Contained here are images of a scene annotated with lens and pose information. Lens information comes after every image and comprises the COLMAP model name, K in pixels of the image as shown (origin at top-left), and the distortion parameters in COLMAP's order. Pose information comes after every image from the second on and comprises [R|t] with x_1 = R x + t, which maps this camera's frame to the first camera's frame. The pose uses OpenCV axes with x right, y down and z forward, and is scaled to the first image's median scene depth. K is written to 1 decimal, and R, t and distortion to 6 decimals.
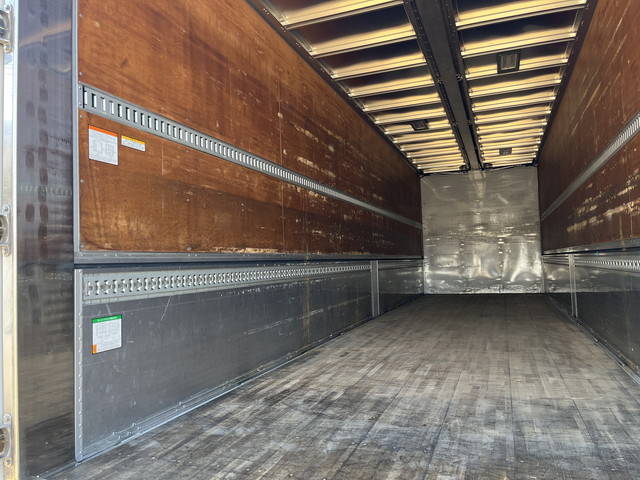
lens RADIAL K [[486.7, 0, 317.4], [0, 486.7, 241.7], [0, 0, 1]] dist [0.056663, -0.078493]
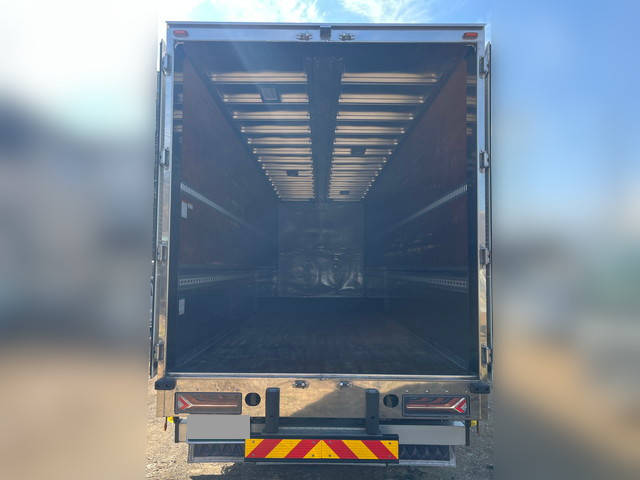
lens RADIAL K [[486.7, 0, 315.5], [0, 486.7, 242.8], [0, 0, 1]] dist [0.056663, -0.078493]
pose [[0.937763, 0.055734, 0.342776, -0.290572], [-0.051245, 0.998440, -0.022149, -0.022502], [-0.343476, 0.003205, 0.939156, -0.476661]]
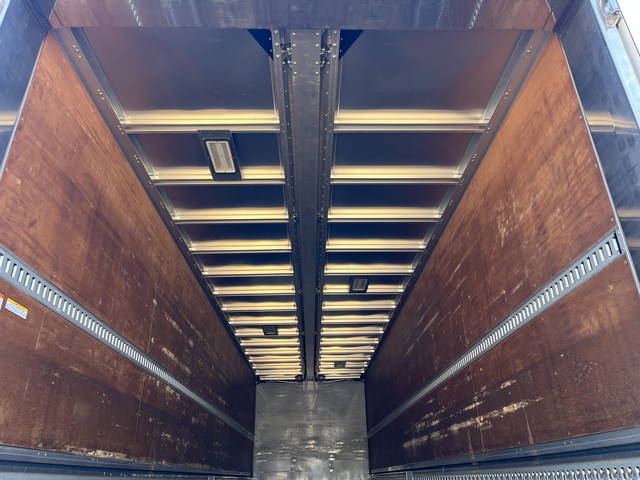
lens RADIAL K [[486.7, 0, 320.0], [0, 486.7, 238.9], [0, 0, 1]] dist [0.056663, -0.078493]
pose [[0.930386, 0.174550, 0.322358, -0.093044], [-0.027468, 0.910084, -0.413513, 0.016159], [-0.365551, 0.375872, 0.851524, 0.011162]]
